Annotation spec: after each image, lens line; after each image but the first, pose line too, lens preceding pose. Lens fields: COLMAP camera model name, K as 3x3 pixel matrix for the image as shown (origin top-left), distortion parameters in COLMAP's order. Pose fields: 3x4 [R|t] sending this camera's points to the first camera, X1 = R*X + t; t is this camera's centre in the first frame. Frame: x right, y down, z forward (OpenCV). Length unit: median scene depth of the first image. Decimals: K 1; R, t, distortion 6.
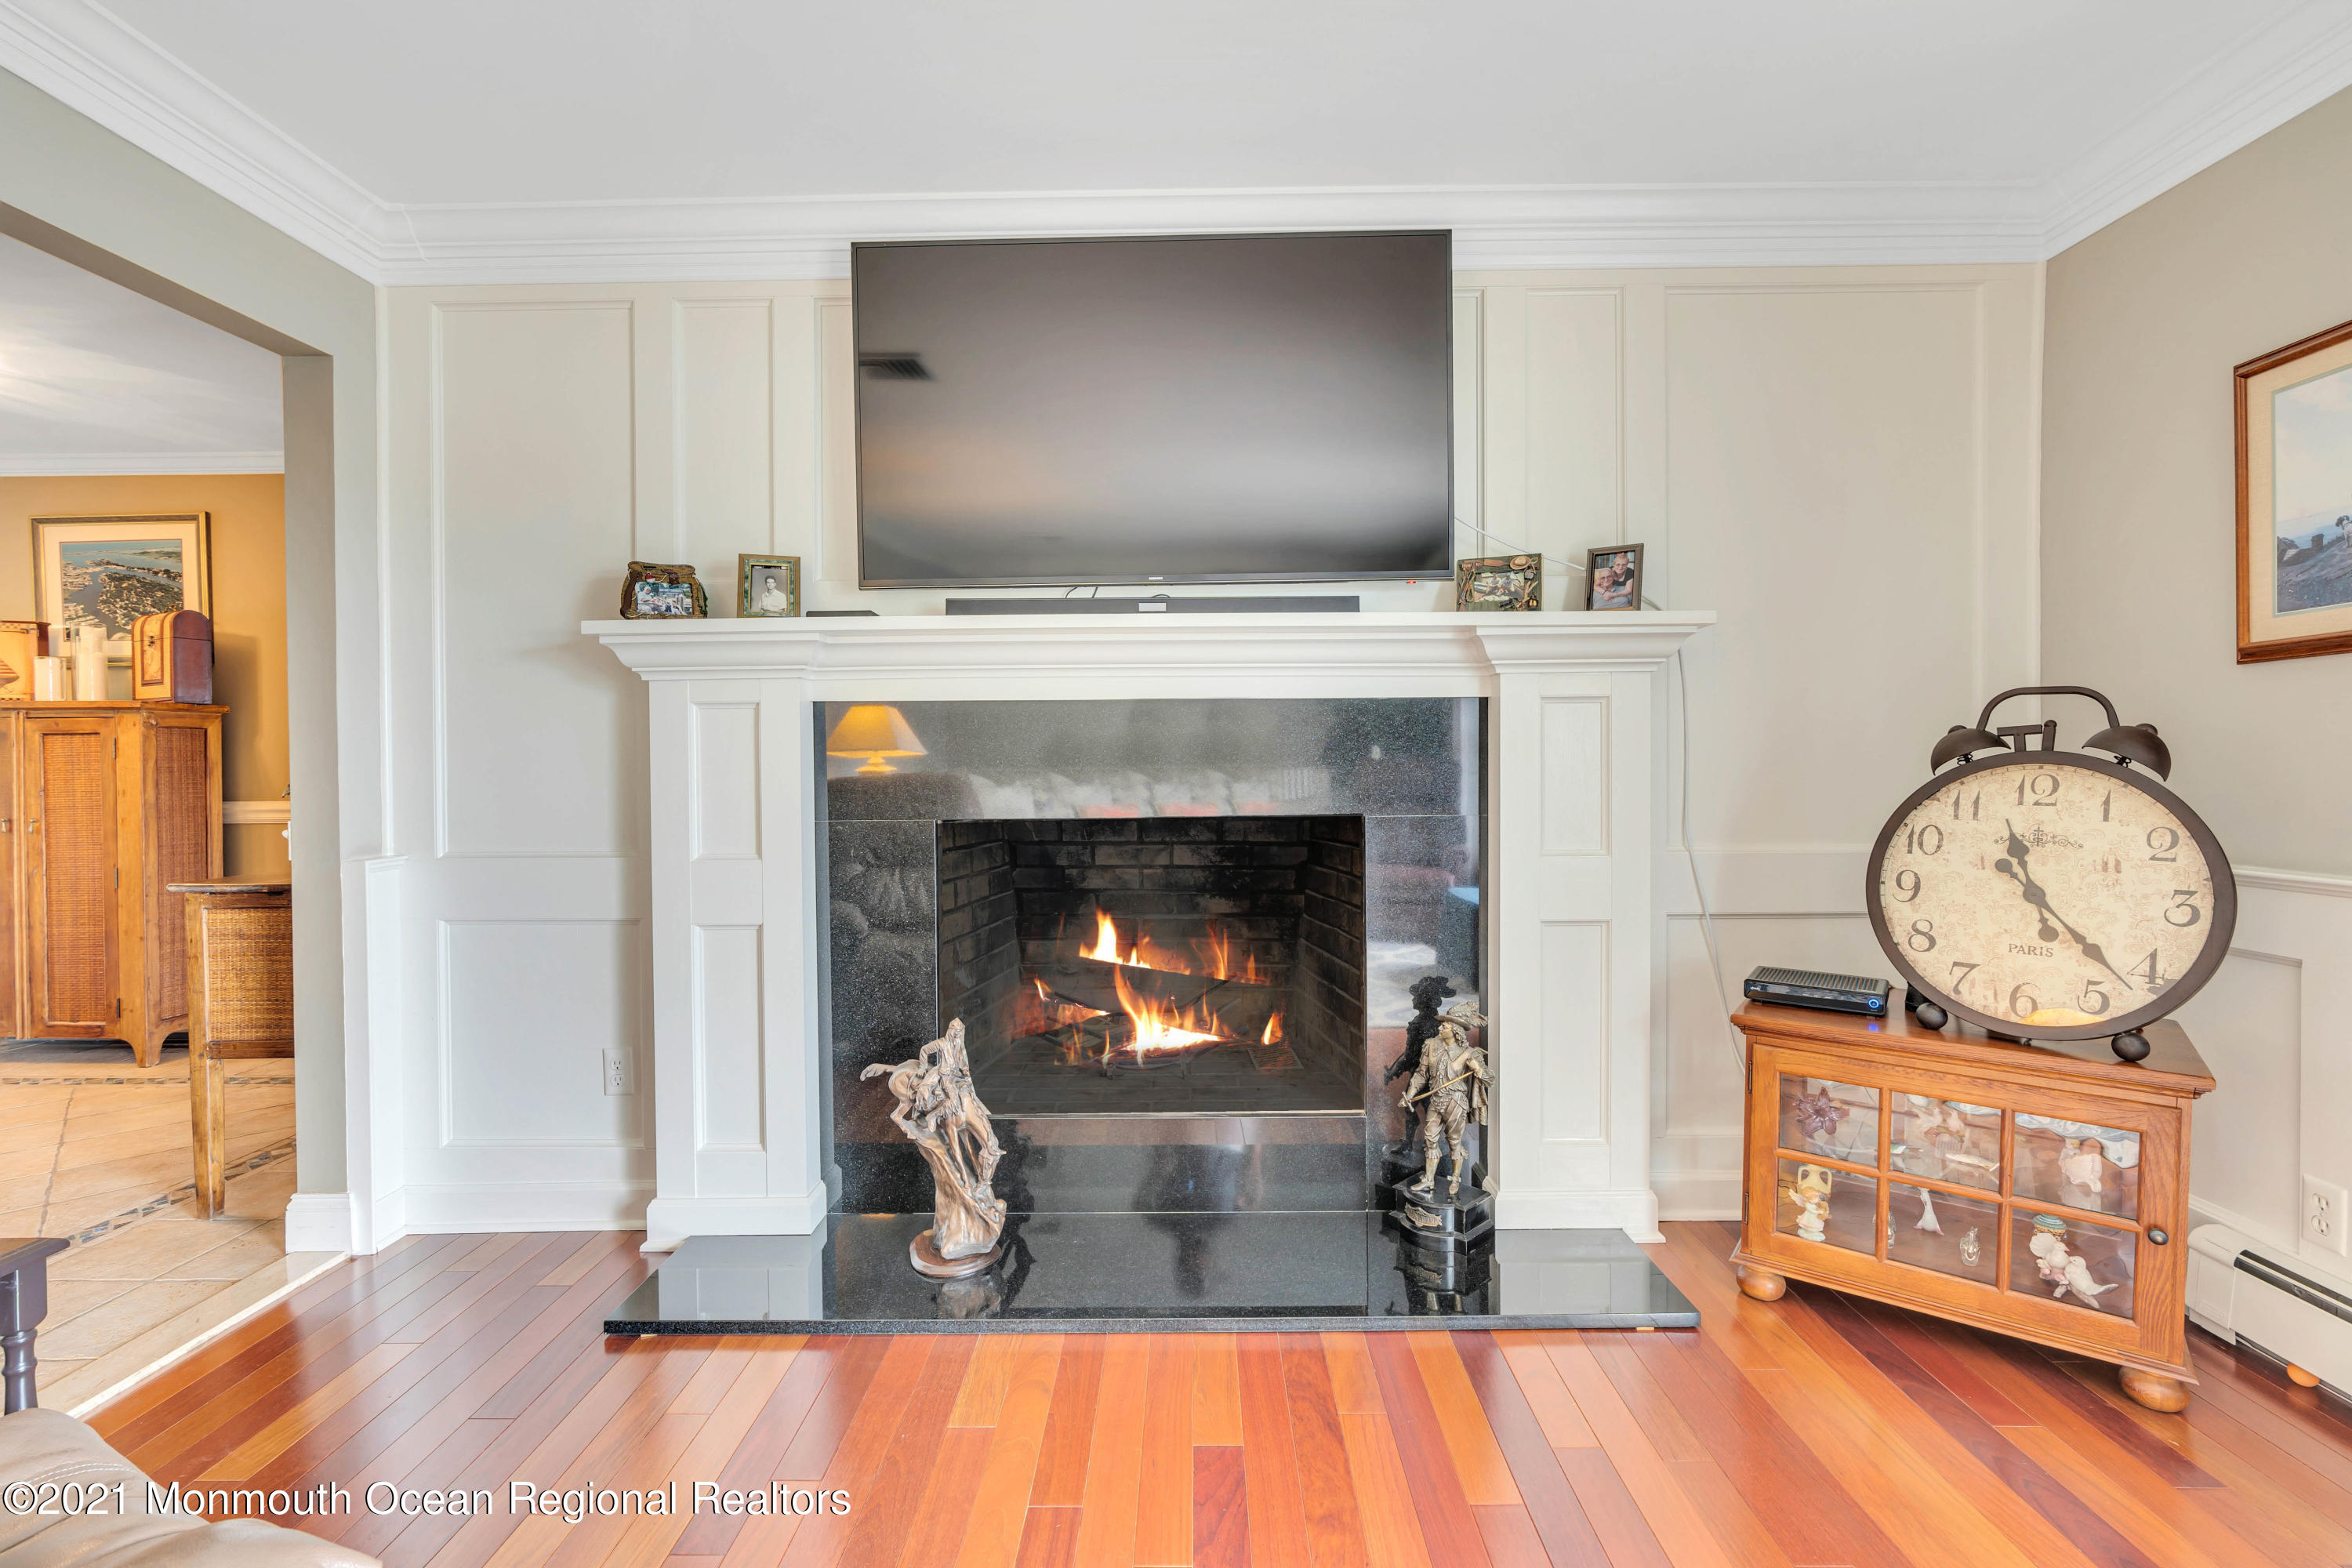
lens RADIAL K [[1060.0, 0, 1175.7], [0, 1060.0, 782.2], [0, 0, 1]] dist [-0.005898, 0.000761]
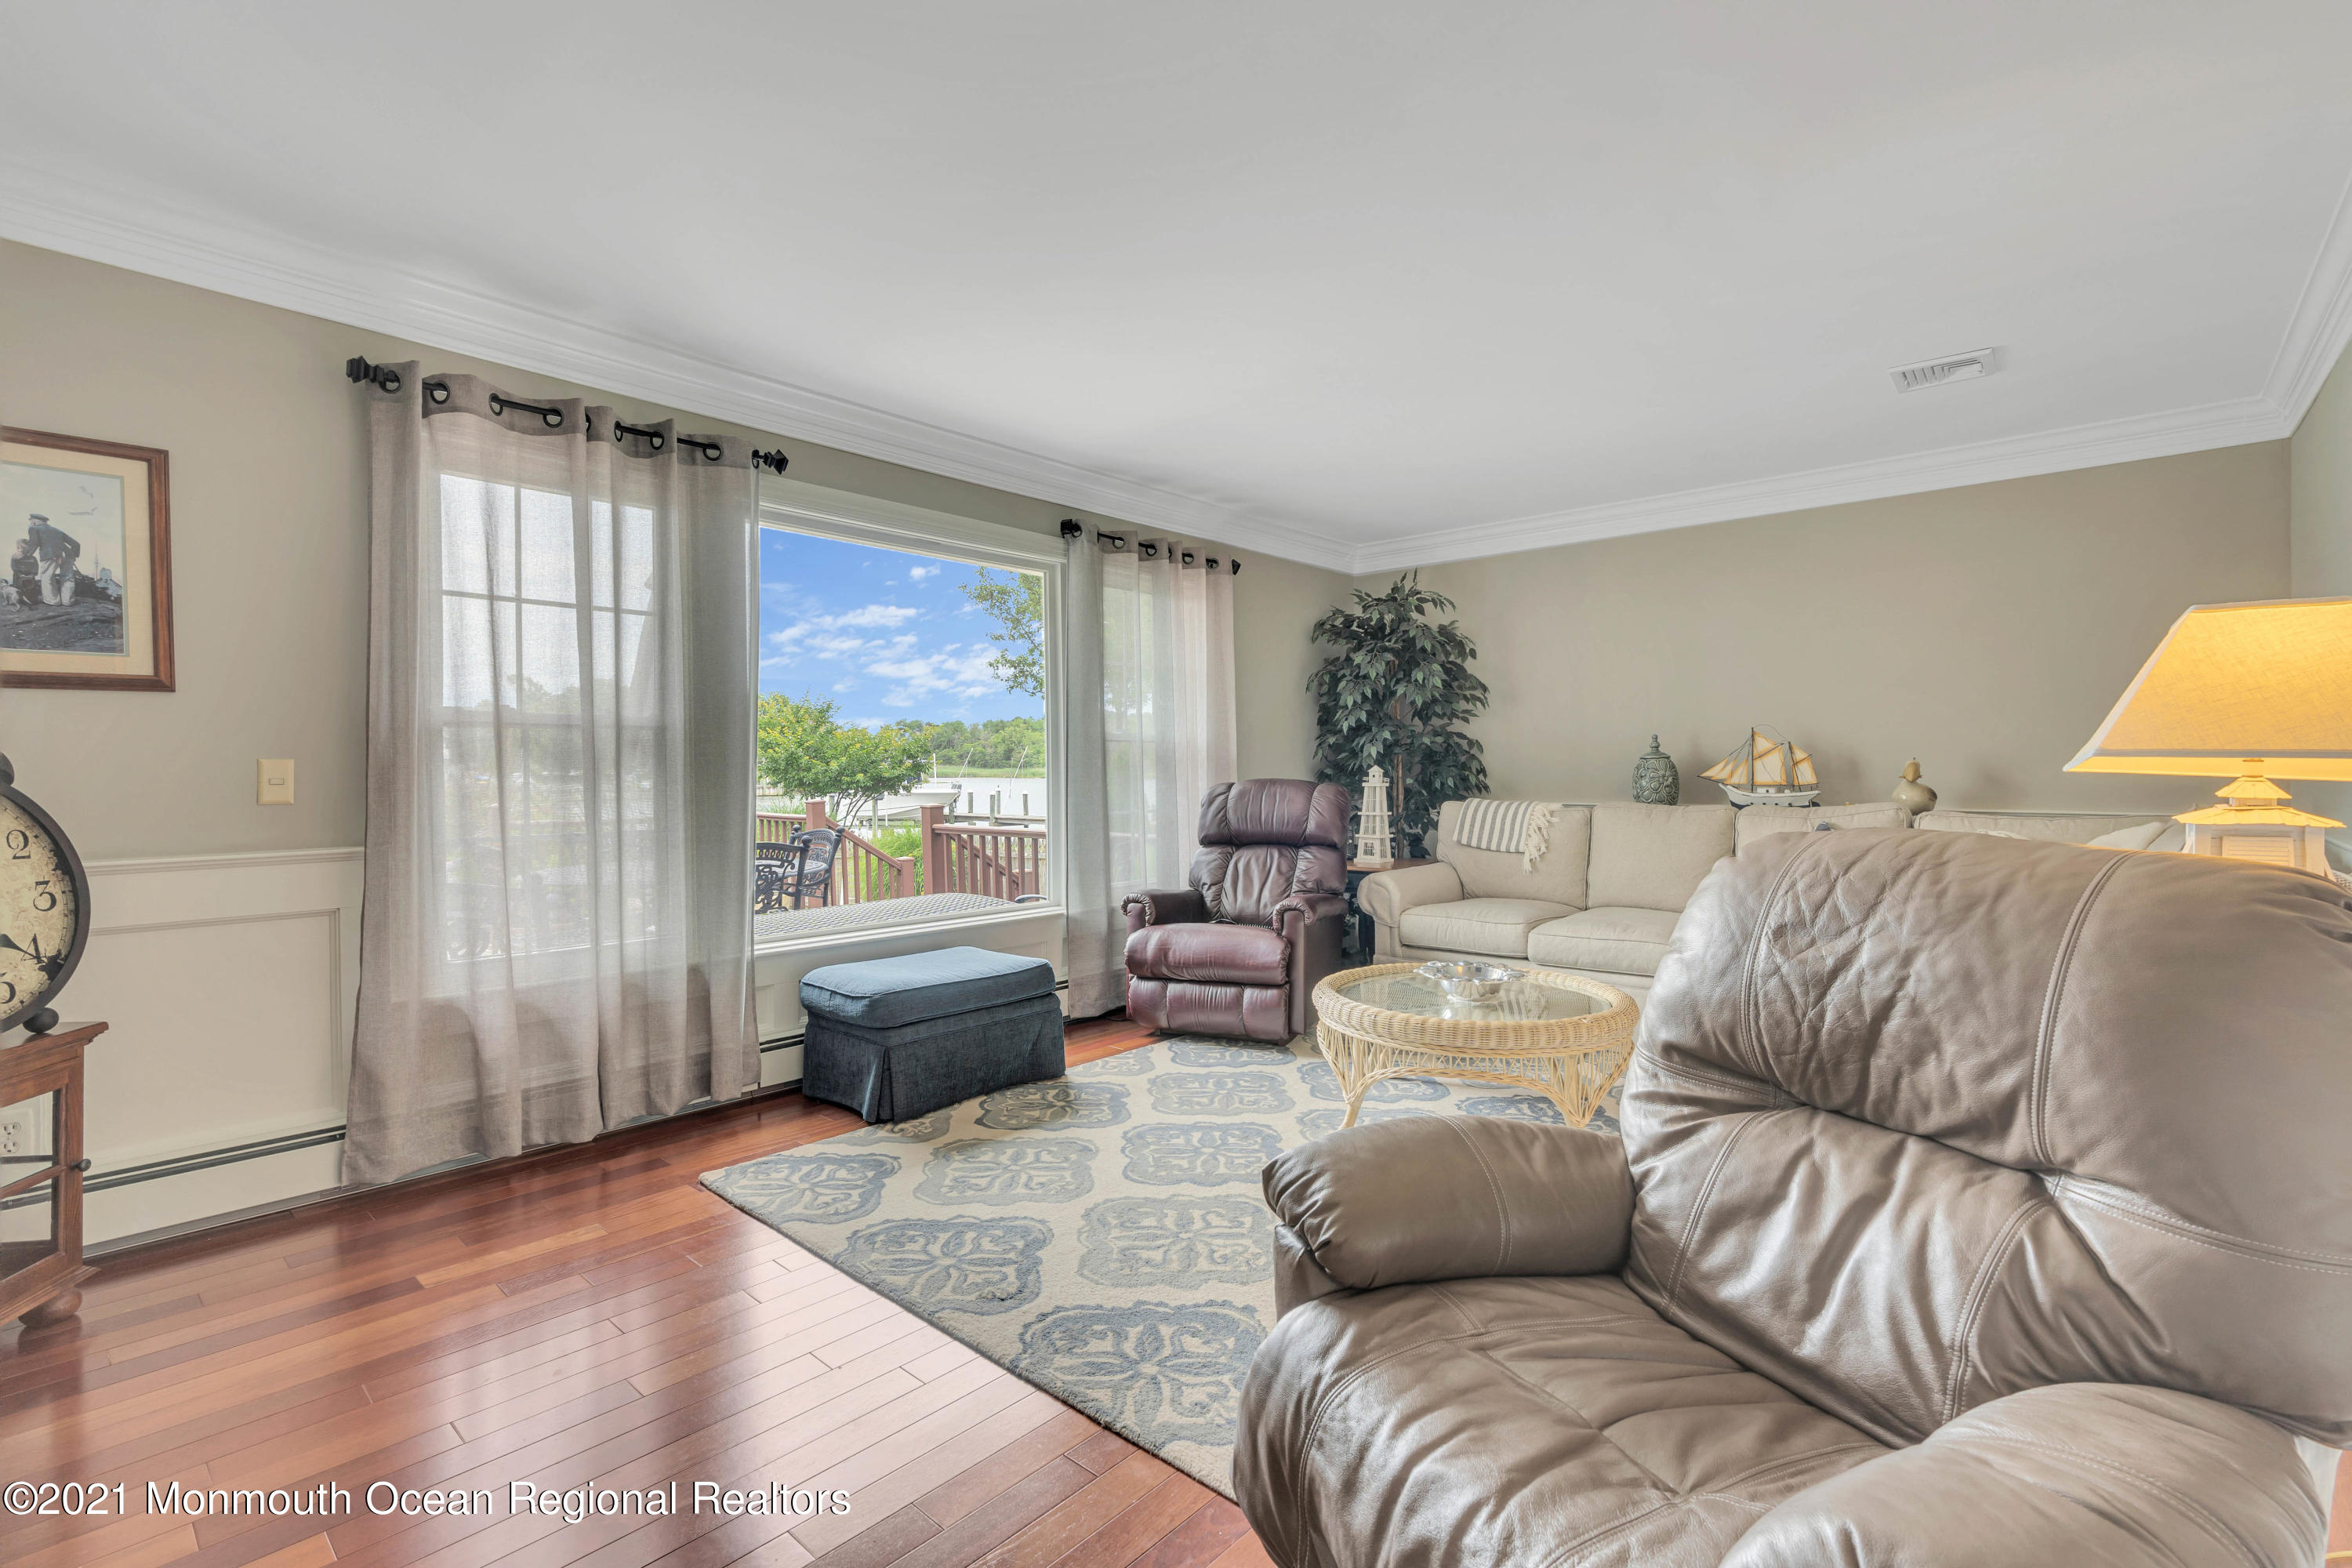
lens RADIAL K [[1060.0, 0, 1168.1], [0, 1060.0, 773.6], [0, 0, 1]] dist [-0.005898, 0.000761]
pose [[-0.753206, 0.005187, 0.657764, -0.588419], [0.018730, 0.999733, 0.013563, -0.008623], [-0.657518, 0.022536, -0.753102, 0.789539]]
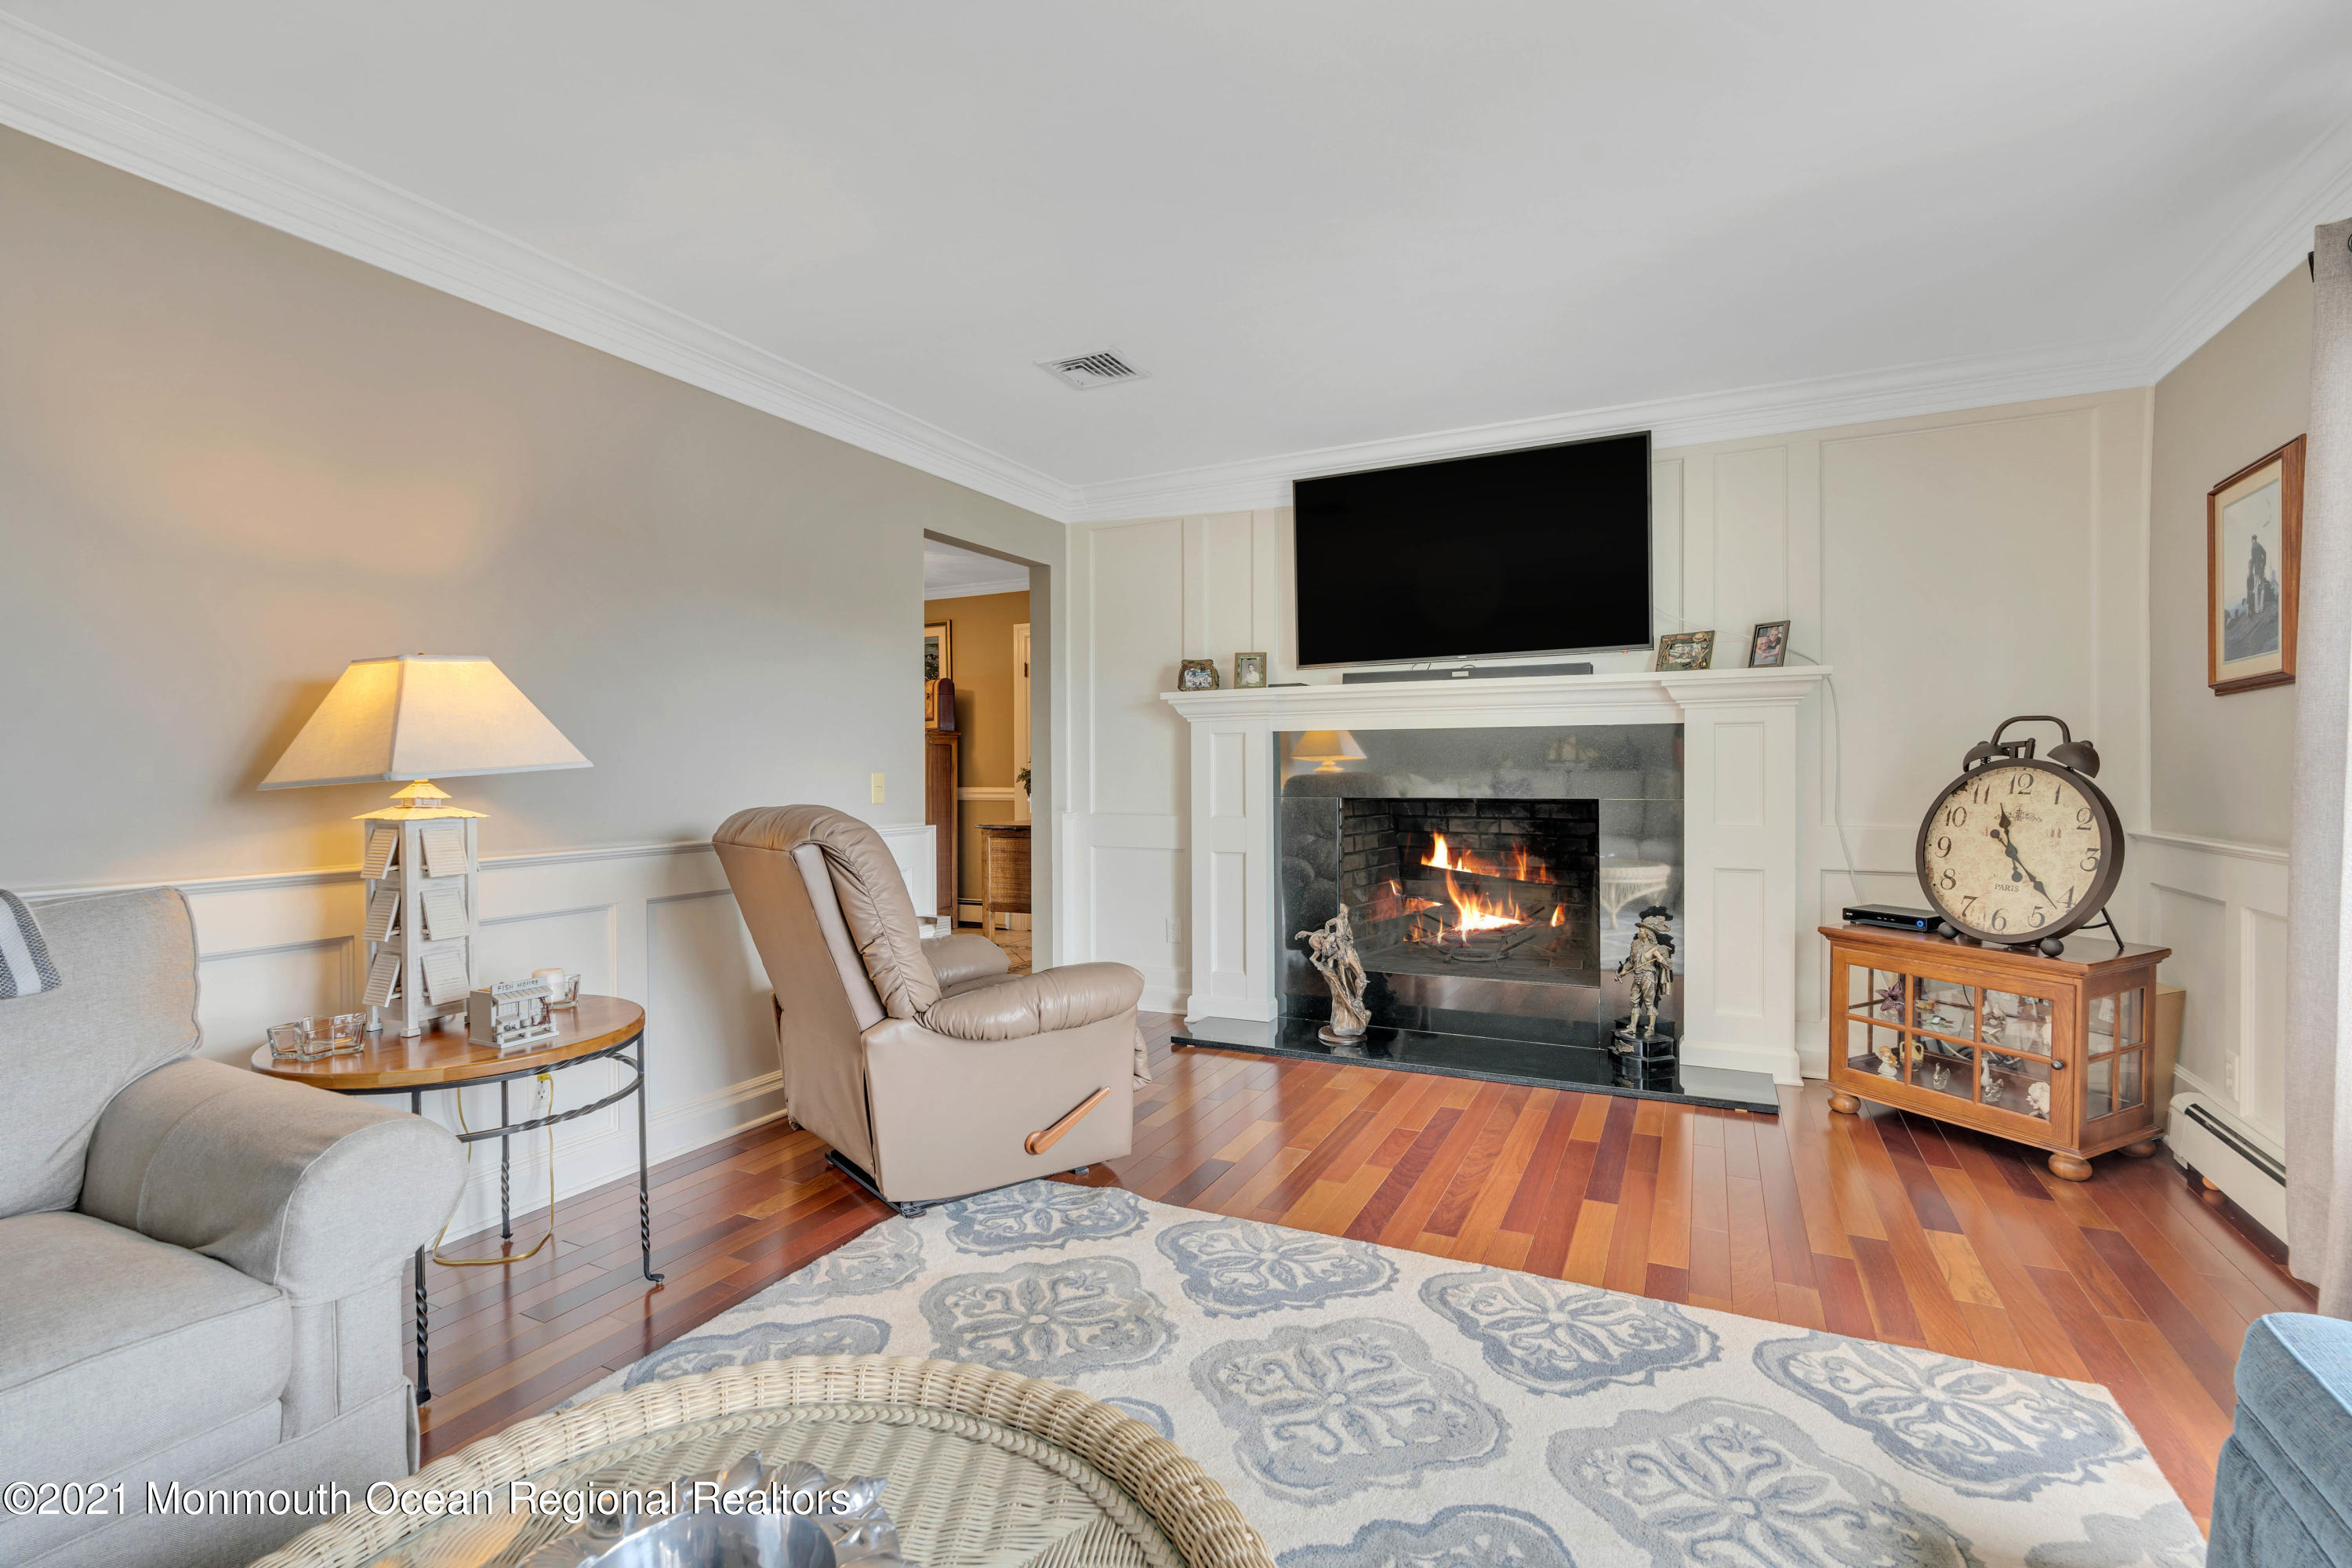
lens RADIAL K [[1060.0, 0, 1173.8], [0, 1060.0, 781.5], [0, 0, 1]] dist [-0.005898, 0.000761]
pose [[0.900425, 0.007067, -0.434955, 0.308549], [-0.007665, 0.999971, 0.000379, 0.010329], [0.434944, 0.002992, 0.900452, -0.739753]]
